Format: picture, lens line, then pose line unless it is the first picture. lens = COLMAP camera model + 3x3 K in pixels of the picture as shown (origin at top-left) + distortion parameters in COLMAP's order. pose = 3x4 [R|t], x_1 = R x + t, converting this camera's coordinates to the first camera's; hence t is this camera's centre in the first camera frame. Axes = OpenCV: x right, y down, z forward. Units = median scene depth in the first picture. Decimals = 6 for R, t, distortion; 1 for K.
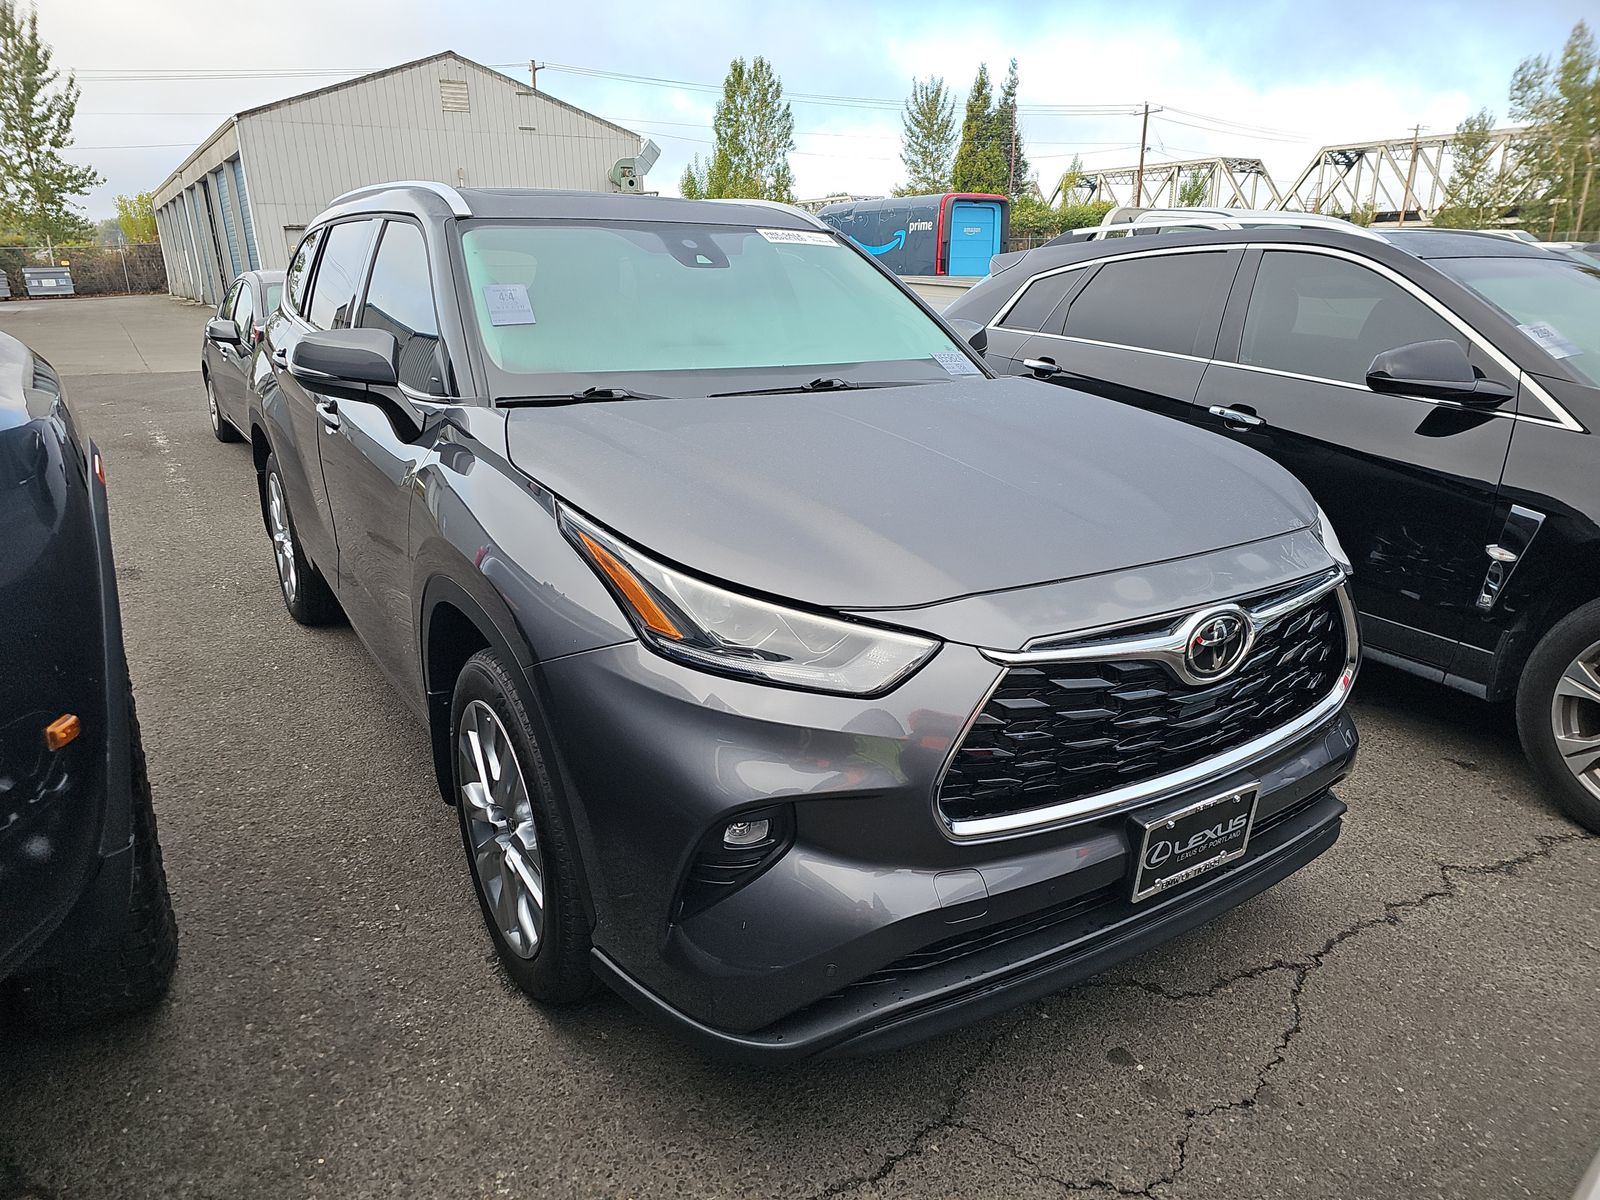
lens RADIAL K [[1072.6, 0, 801.4], [0, 1072.6, 683.0], [0, 0, 1]] dist [0.035003, -0.002740]
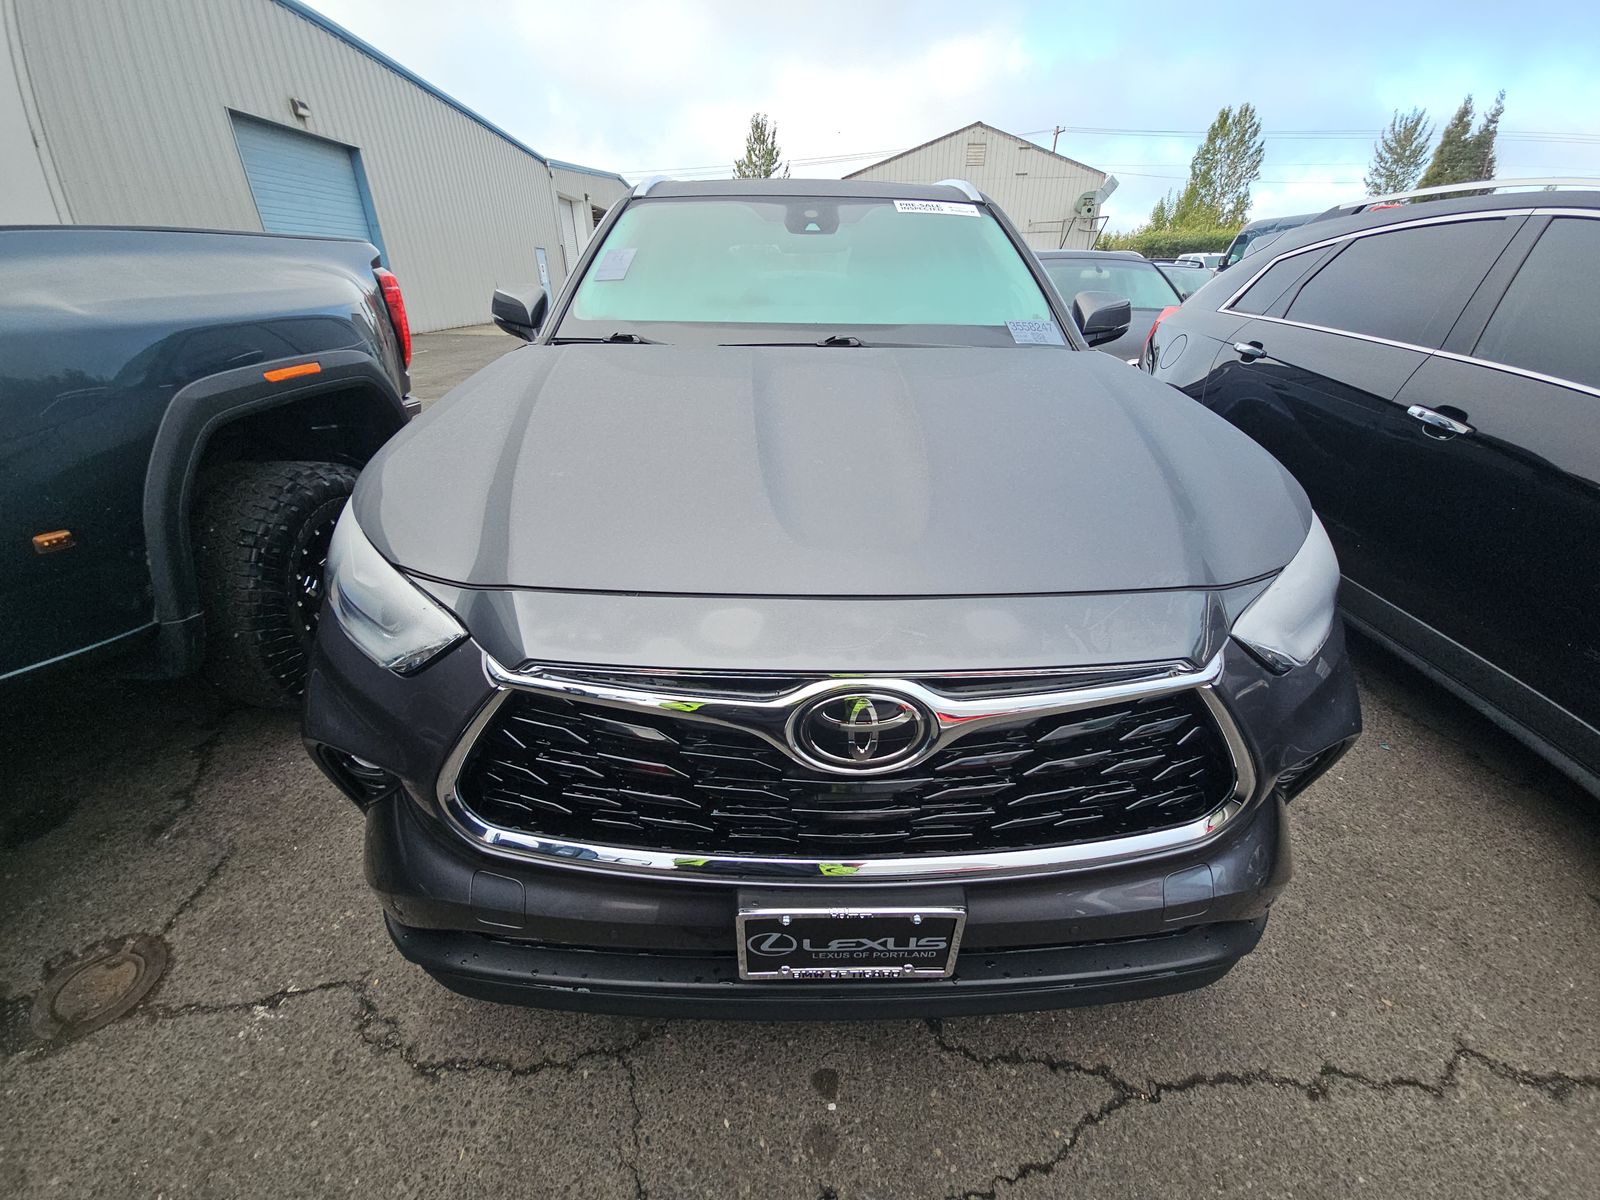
lens RADIAL K [[638.1, 0, 804.2], [0, 638.1, 628.5], [0, 0, 1]] dist [0.022209, -0.012068]
pose [[0.840914, 0.258834, -0.475257, 0.074496], [-0.196920, 0.964351, 0.176777, -0.023062], [0.504070, -0.055067, 0.861905, 0.087160]]
